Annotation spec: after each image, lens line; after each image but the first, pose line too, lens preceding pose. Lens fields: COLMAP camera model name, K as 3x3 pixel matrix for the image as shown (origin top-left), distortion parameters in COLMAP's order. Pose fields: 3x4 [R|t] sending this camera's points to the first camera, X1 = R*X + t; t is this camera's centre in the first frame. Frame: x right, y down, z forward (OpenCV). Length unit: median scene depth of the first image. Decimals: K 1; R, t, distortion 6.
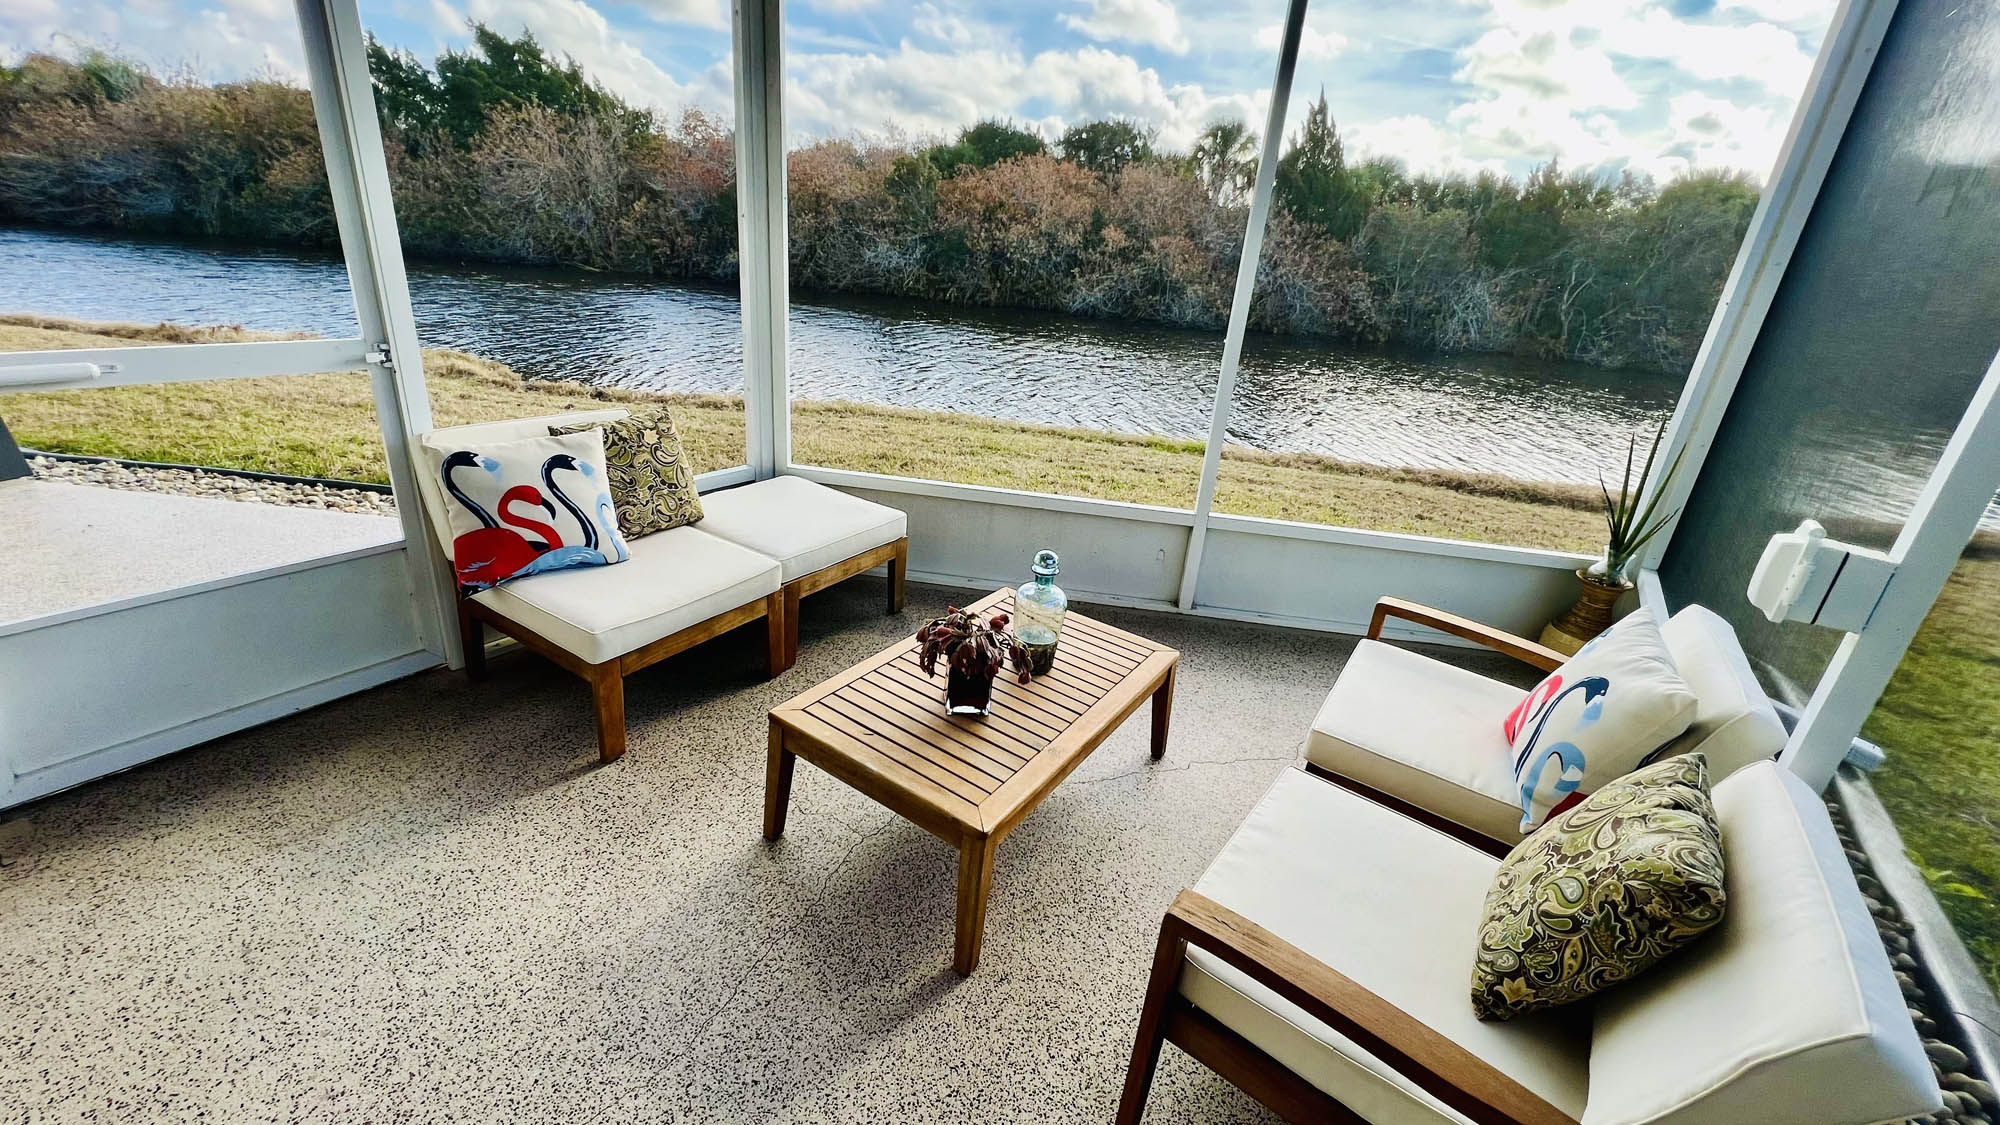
lens RADIAL K [[795.8, 0, 996.3], [0, 795.8, 555.8], [0, 0, 1]] dist [-0.002863, -0.000492]
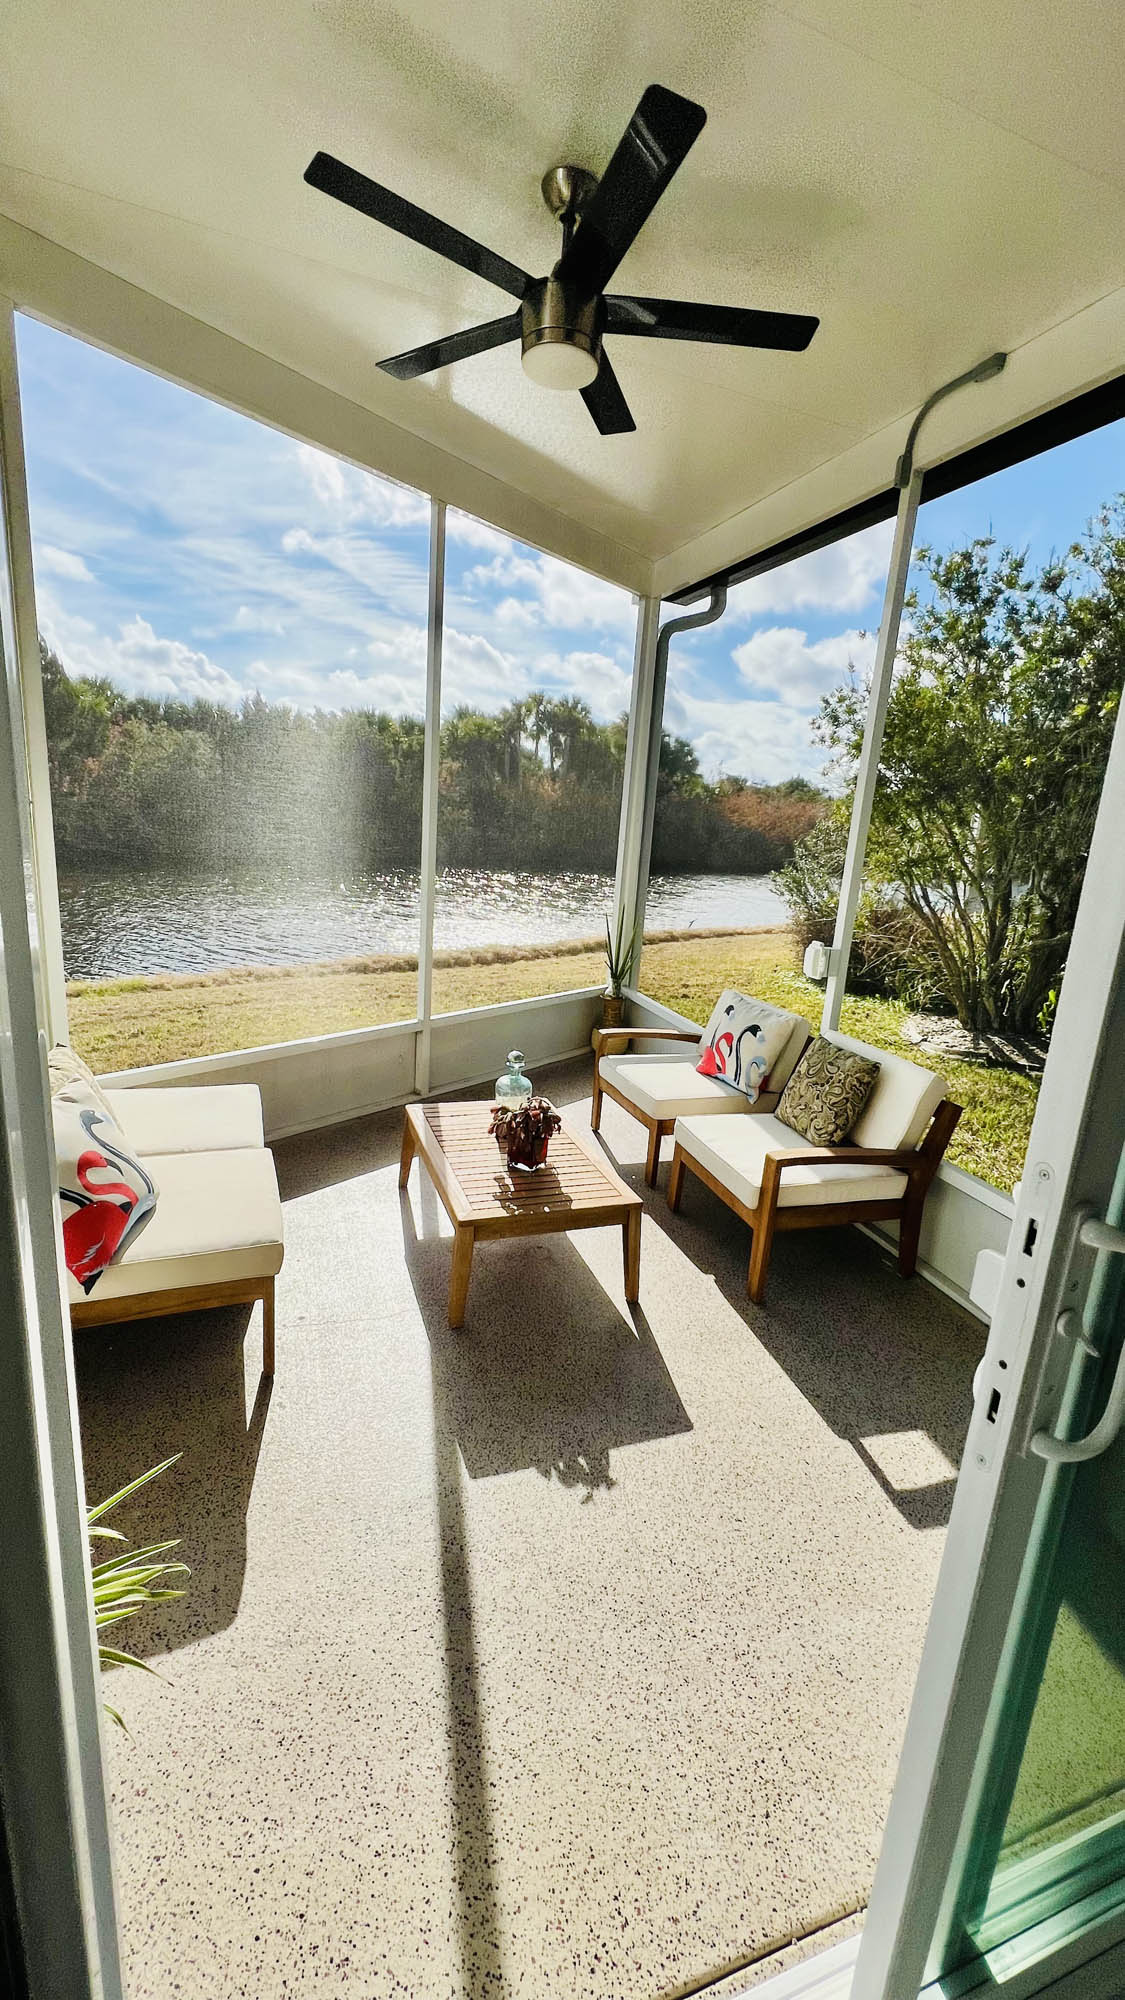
lens RADIAL K [[795.8, 0, 562.5], [0, 795.8, 1000.0], [0, 0, 1]] dist [-0.002863, -0.000492]
pose [[0.587450, -0.229457, 0.776049, -0.912026], [0.286312, 0.955868, 0.065894, -0.153342], [-0.756920, 0.183483, 0.627221, -0.010319]]
